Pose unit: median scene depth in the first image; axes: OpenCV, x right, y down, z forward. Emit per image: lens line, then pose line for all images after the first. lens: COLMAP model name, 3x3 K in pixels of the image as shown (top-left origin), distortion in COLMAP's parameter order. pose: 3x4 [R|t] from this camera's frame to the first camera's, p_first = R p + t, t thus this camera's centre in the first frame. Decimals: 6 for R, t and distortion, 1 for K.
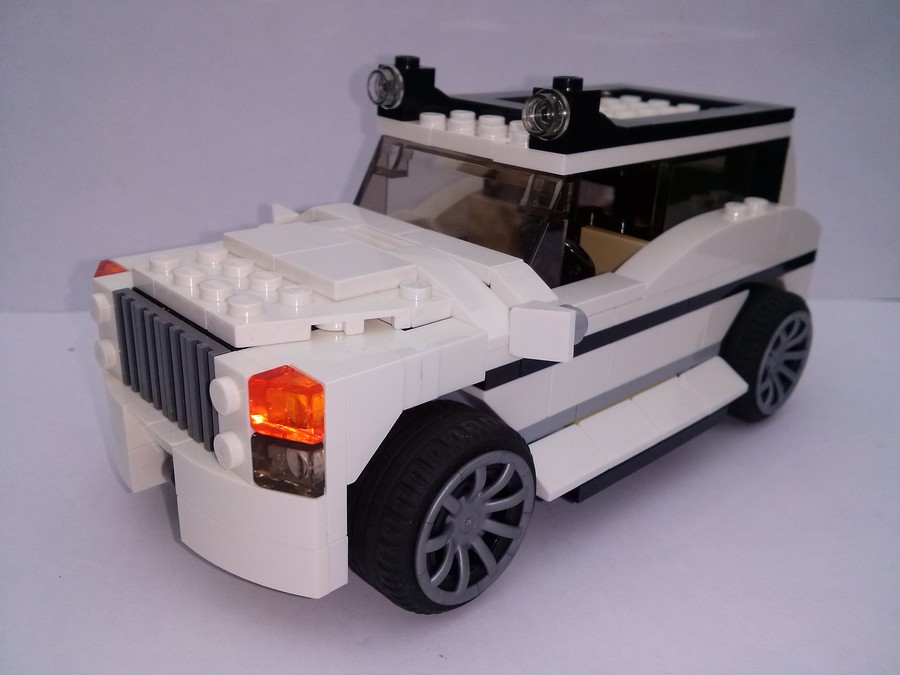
lens RADIAL K [[825.3, 0, 450.0], [0, 825.3, 337.5], [0, 0, 1]] dist [0.013440, -0.005318]
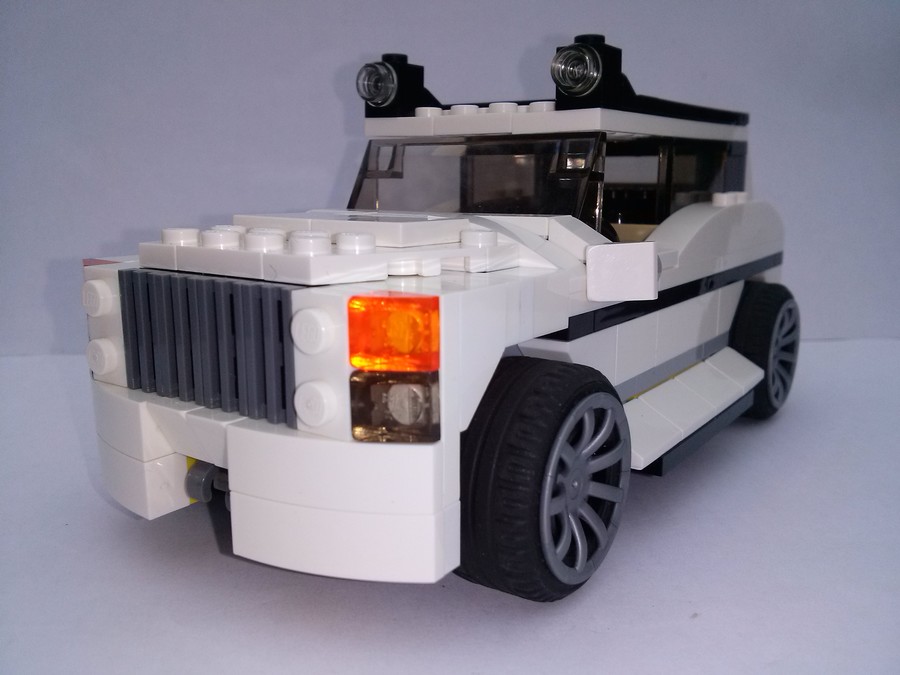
lens RADIAL K [[825.3, 0, 450.0], [0, 825.3, 337.5], [0, 0, 1]] dist [0.013440, -0.005318]
pose [[0.980666, -0.081285, 0.178006, -0.187330], [0.111125, 0.980069, -0.164667, 0.150390], [-0.161073, 0.181264, 0.970154, 0.113127]]
